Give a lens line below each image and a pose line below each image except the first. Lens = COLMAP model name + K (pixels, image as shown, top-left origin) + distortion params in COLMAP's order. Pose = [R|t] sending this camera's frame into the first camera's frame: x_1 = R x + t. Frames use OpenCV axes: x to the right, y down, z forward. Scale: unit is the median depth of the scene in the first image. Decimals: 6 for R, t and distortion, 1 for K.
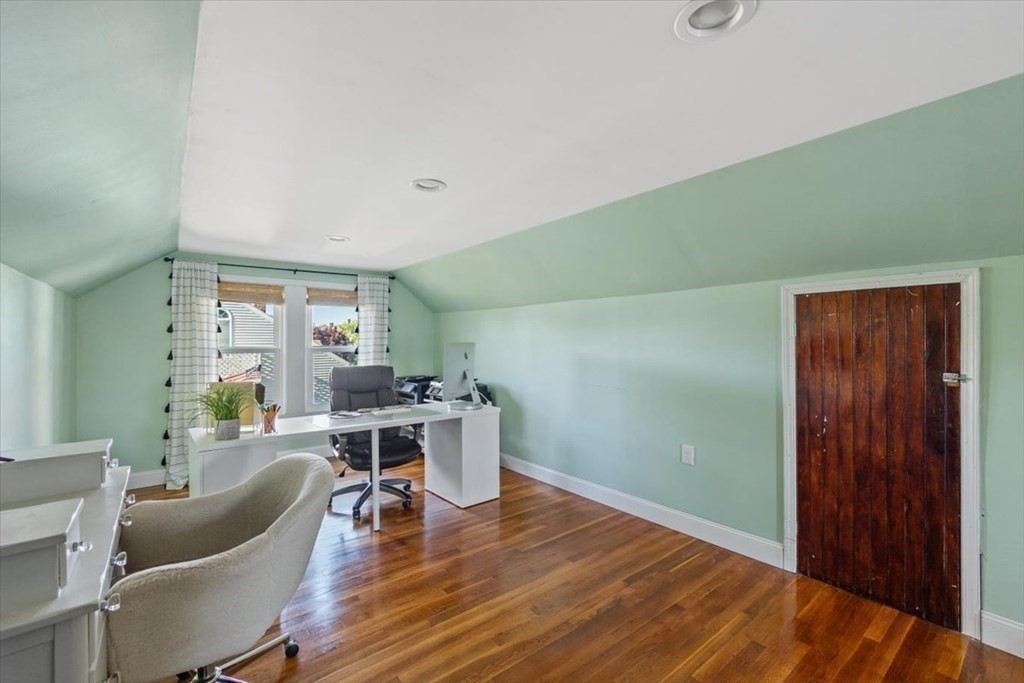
lens RADIAL K [[437.6, 0, 512.0], [0, 437.6, 341.5], [0, 0, 1]] dist [-0.001363, -0.000040]
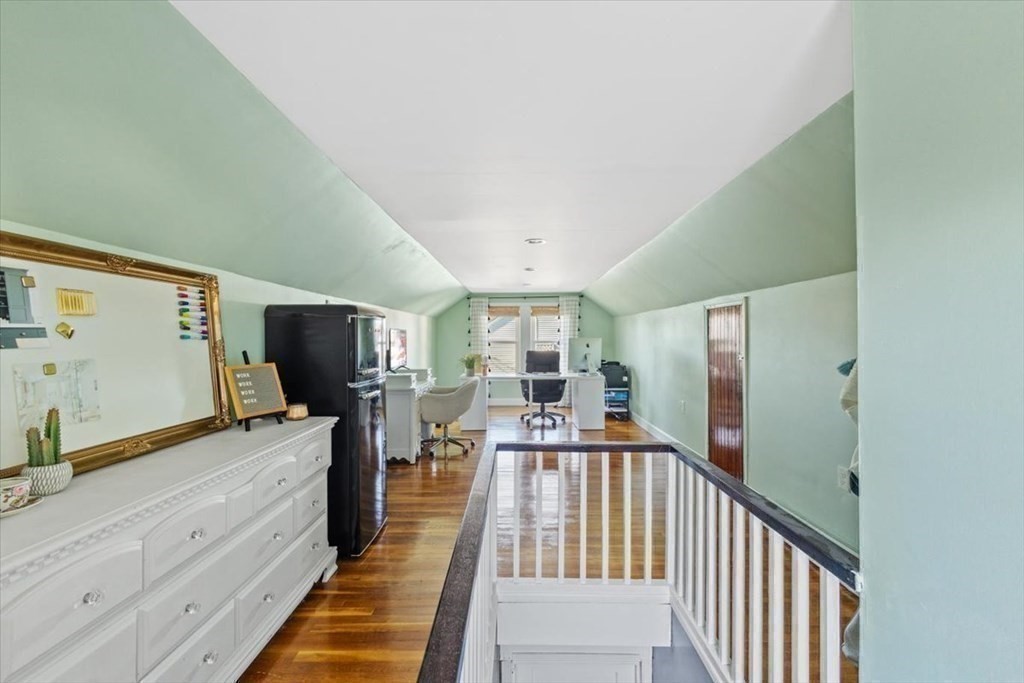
lens RADIAL K [[437.6, 0, 512.0], [0, 437.6, 341.5], [0, 0, 1]] dist [-0.001363, -0.000040]
pose [[0.773440, 0.005364, -0.633847, 0.600586], [0.004593, 0.999891, 0.014066, -0.007852], [0.633853, -0.013790, 0.773330, -0.419376]]
